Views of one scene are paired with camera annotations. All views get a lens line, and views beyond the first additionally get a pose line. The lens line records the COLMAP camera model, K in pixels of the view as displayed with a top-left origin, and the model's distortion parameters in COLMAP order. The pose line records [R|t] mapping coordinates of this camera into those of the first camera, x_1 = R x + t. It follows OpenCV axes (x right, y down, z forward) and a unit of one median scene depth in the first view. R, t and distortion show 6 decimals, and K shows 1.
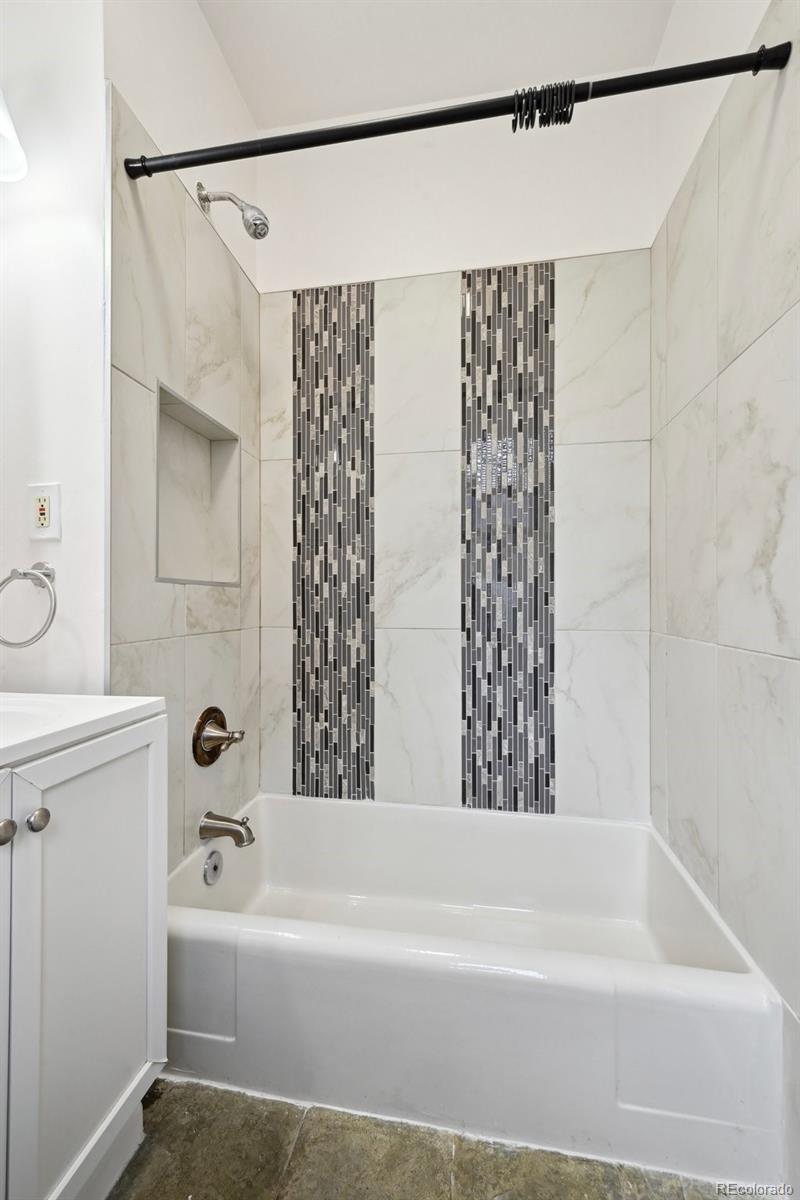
lens RADIAL K [[482.8, 0, 396.2], [0, 482.8, 600.4], [0, 0, 1]] dist [0.012753, -0.000446]
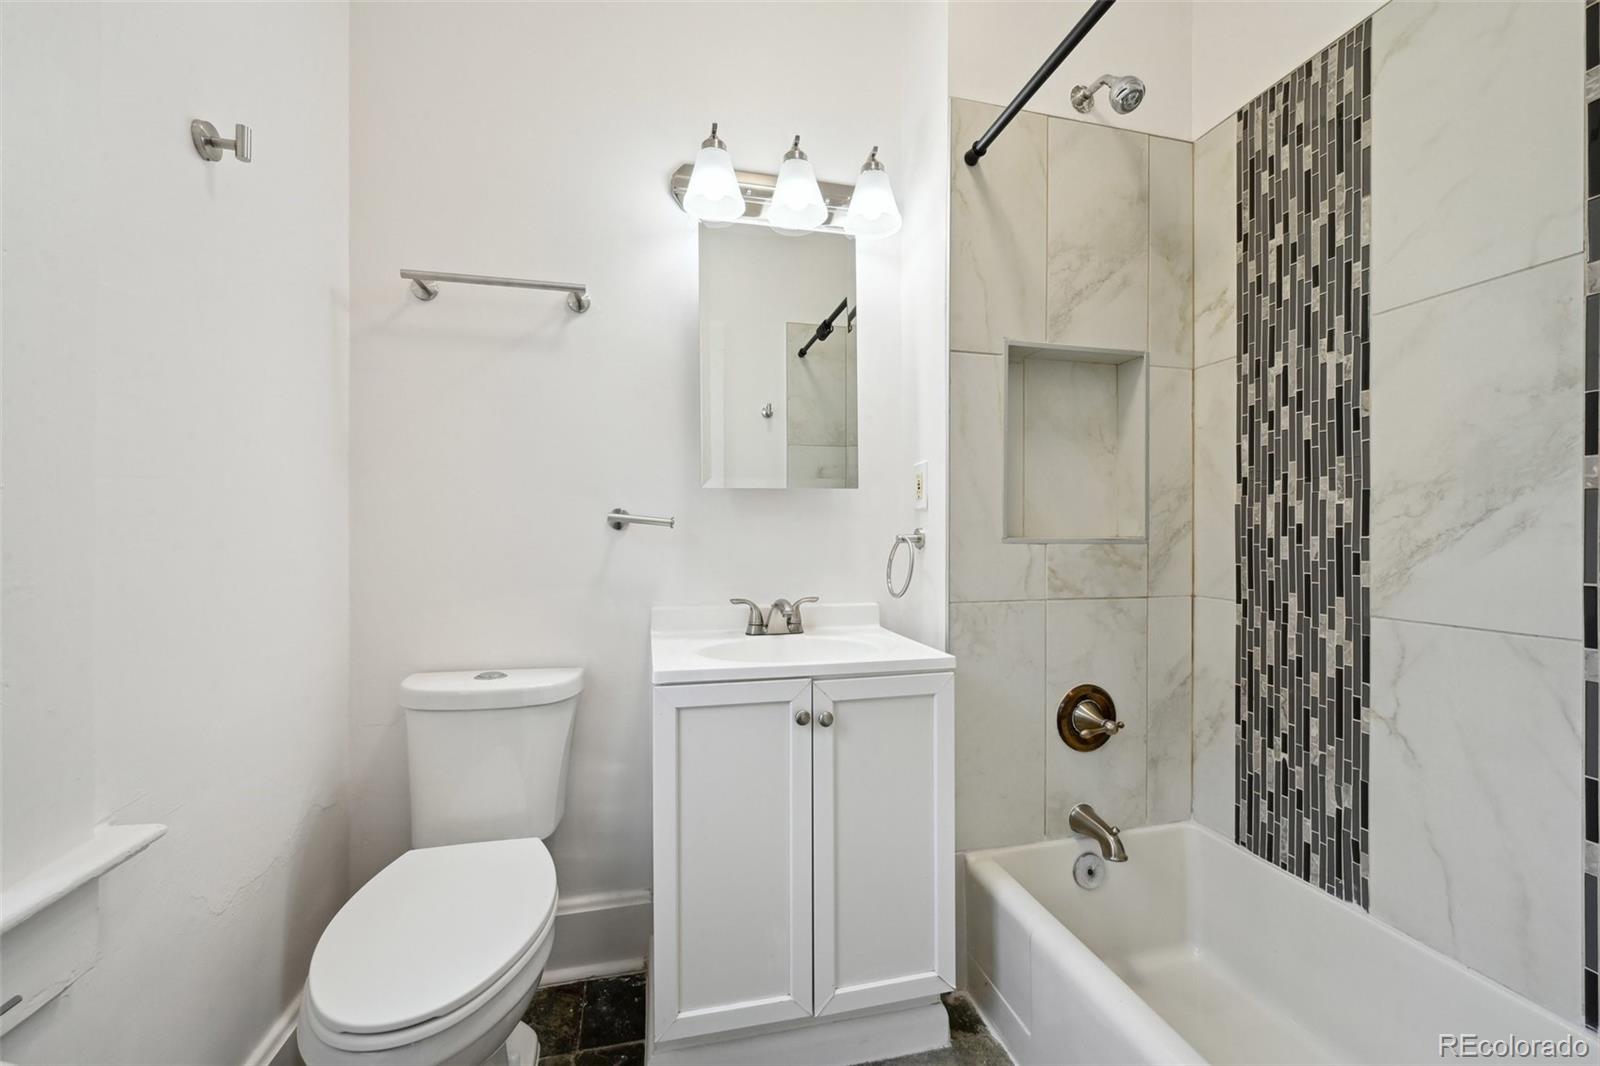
lens RADIAL K [[643.7, 0, 791.7], [0, 643.7, 533.8], [0, 0, 1]] dist [0.012753, -0.000446]
pose [[0.387026, 0.002320, -0.922066, 0.404187], [0.003943, 0.999984, 0.004172, -0.047170], [0.922060, -0.005251, 0.387010, 0.059579]]
